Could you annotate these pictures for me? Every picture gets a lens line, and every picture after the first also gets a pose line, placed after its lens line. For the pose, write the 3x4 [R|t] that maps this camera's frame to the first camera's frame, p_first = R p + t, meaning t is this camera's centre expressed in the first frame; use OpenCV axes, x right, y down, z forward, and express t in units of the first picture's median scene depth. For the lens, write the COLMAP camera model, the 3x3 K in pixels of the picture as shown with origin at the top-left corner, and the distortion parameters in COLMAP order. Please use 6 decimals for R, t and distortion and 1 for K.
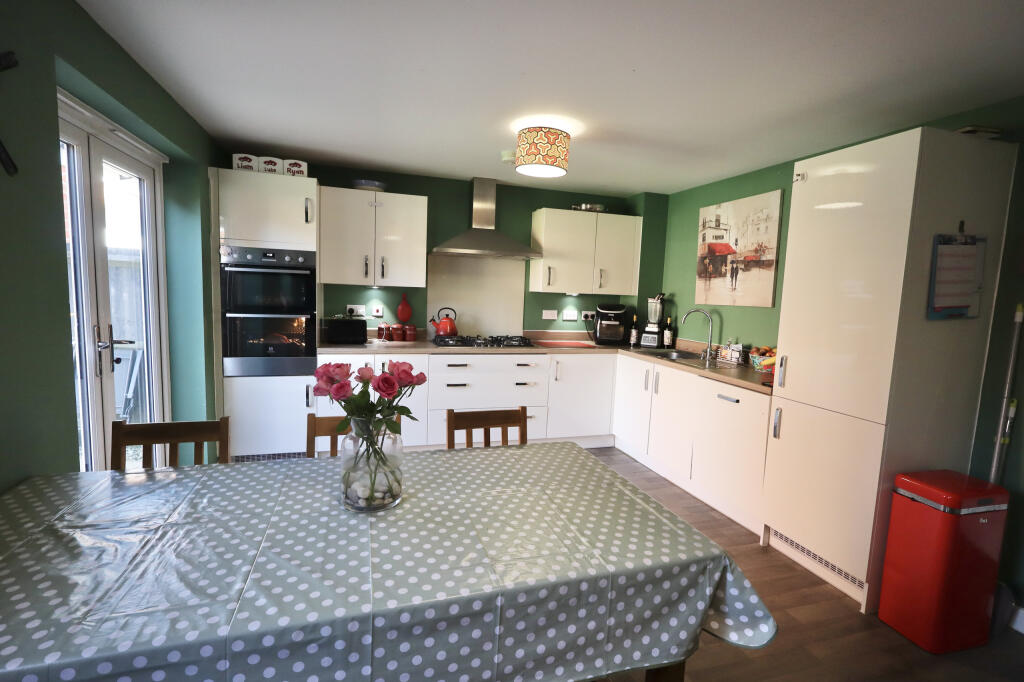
lens RADIAL K [[474.0, 0, 517.4], [0, 474.0, 342.4], [0, 0, 1]] dist [-0.001175, 0.000833]
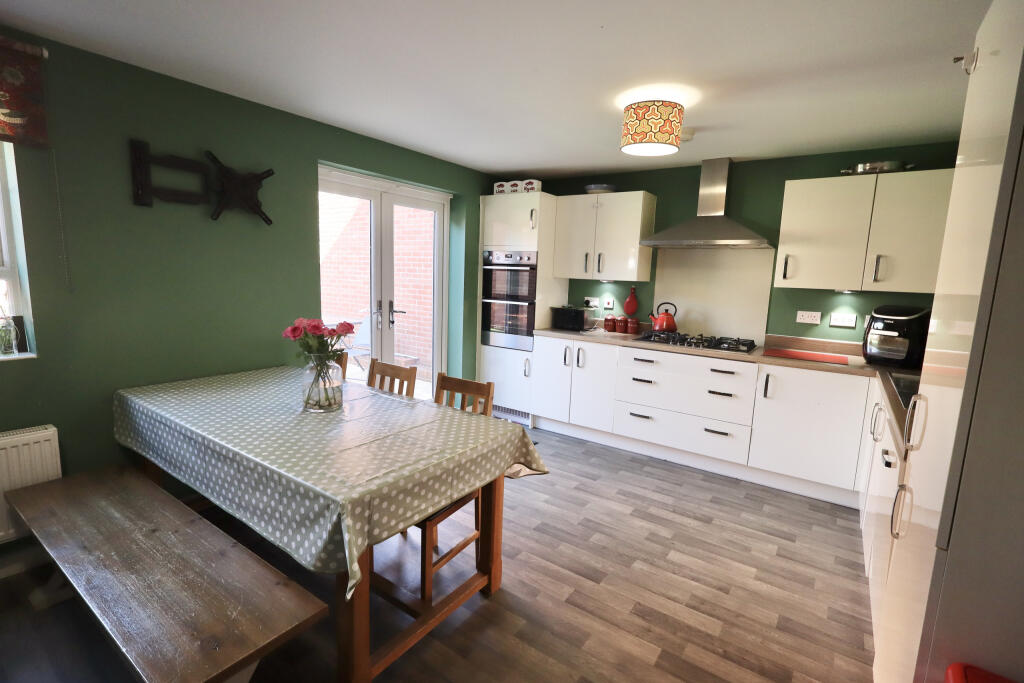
lens RADIAL K [[474.0, 0, 517.4], [0, 474.0, 342.9], [0, 0, 1]] dist [-0.001175, 0.000833]
pose [[0.609588, 0.098218, -0.786610, 0.438513], [-0.099572, 0.993923, 0.046940, -0.006989], [0.786440, 0.049710, 0.615664, 0.175687]]
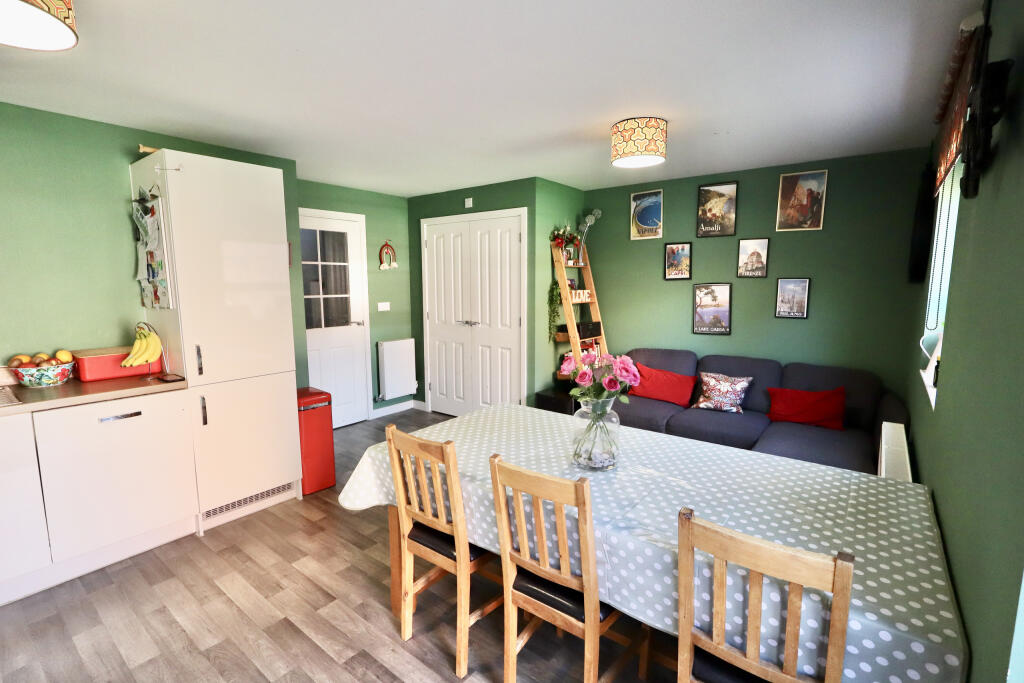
lens RADIAL K [[475.4, 0, 507.8], [0, 475.4, 341.5], [0, 0, 1]] dist [0.000179, 0.000275]
pose [[-0.554594, -0.145909, 0.819229, -0.398622], [0.072715, 0.972243, 0.222388, -0.097090], [-0.828938, 0.182906, -0.528590, 0.608580]]
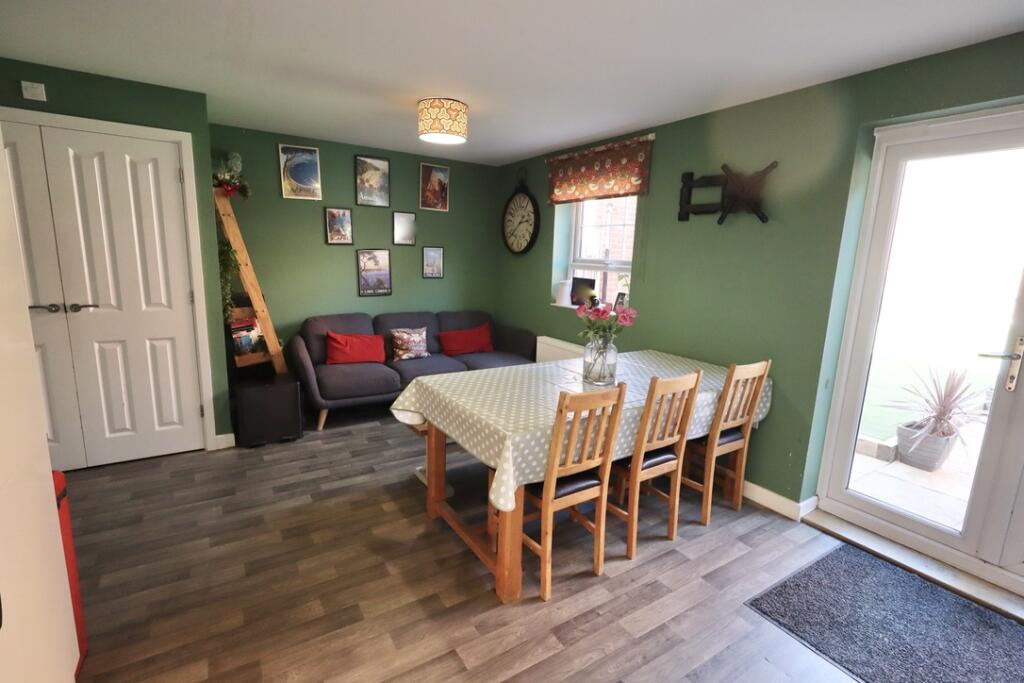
lens RADIAL K [[474.0, 0, 517.4], [0, 474.0, 342.9], [0, 0, 1]] dist [-0.001175, 0.000833]
pose [[-0.962868, -0.024772, -0.268835, 0.165002], [-0.102459, 0.954813, 0.278987, -0.095700], [0.249776, 0.296173, -0.921897, 0.858535]]
